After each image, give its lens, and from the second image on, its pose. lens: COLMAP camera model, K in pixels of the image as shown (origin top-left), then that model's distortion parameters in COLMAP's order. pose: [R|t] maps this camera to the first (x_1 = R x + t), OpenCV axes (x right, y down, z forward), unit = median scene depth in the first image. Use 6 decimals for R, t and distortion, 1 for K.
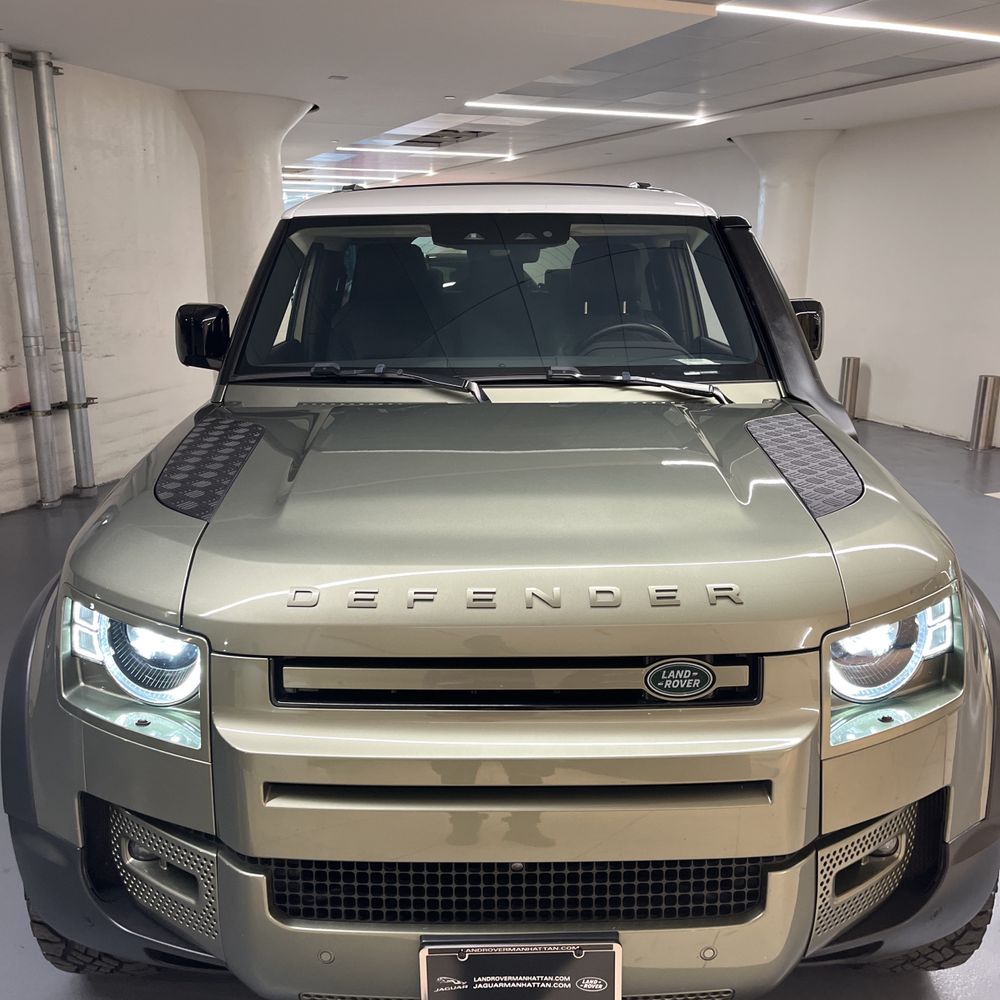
lens RADIAL K [[955.2, 0, 500.0], [0, 955.2, 500.0], [0, 0, 1]] dist [0.047037, -0.037968]
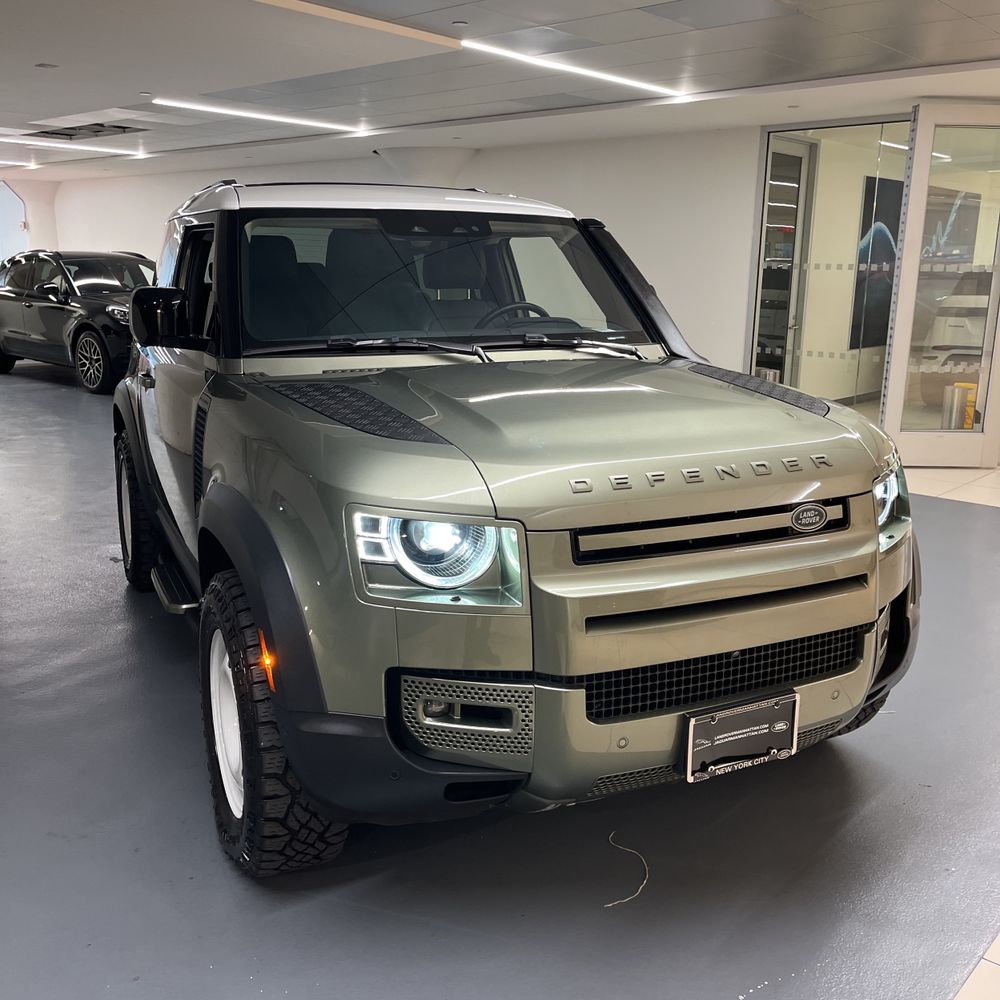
lens RADIAL K [[962.9, 0, 461.5], [0, 962.9, 488.9], [0, 0, 1]] dist [0.035156, -0.021984]
pose [[0.916084, -0.082474, 0.392412, -0.526369], [0.089475, 0.995989, 0.000451, 0.052901], [-0.390875, 0.034698, 0.919789, -0.113148]]
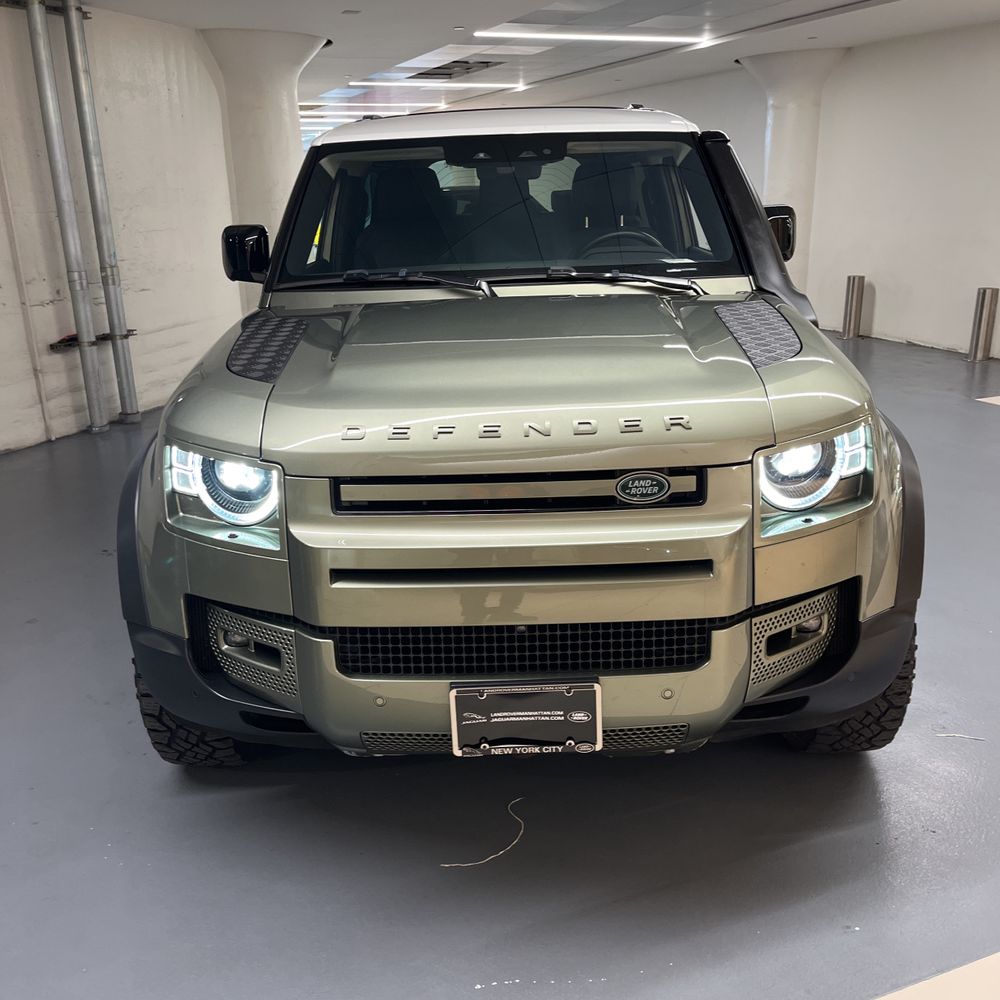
lens RADIAL K [[955.2, 0, 500.0], [0, 955.2, 500.0], [0, 0, 1]] dist [0.047037, -0.037968]
pose [[0.999497, -0.021755, -0.023096, 0.012949], [0.023127, 0.997875, 0.060914, 0.069415], [0.021722, -0.061417, 0.997876, -0.174904]]
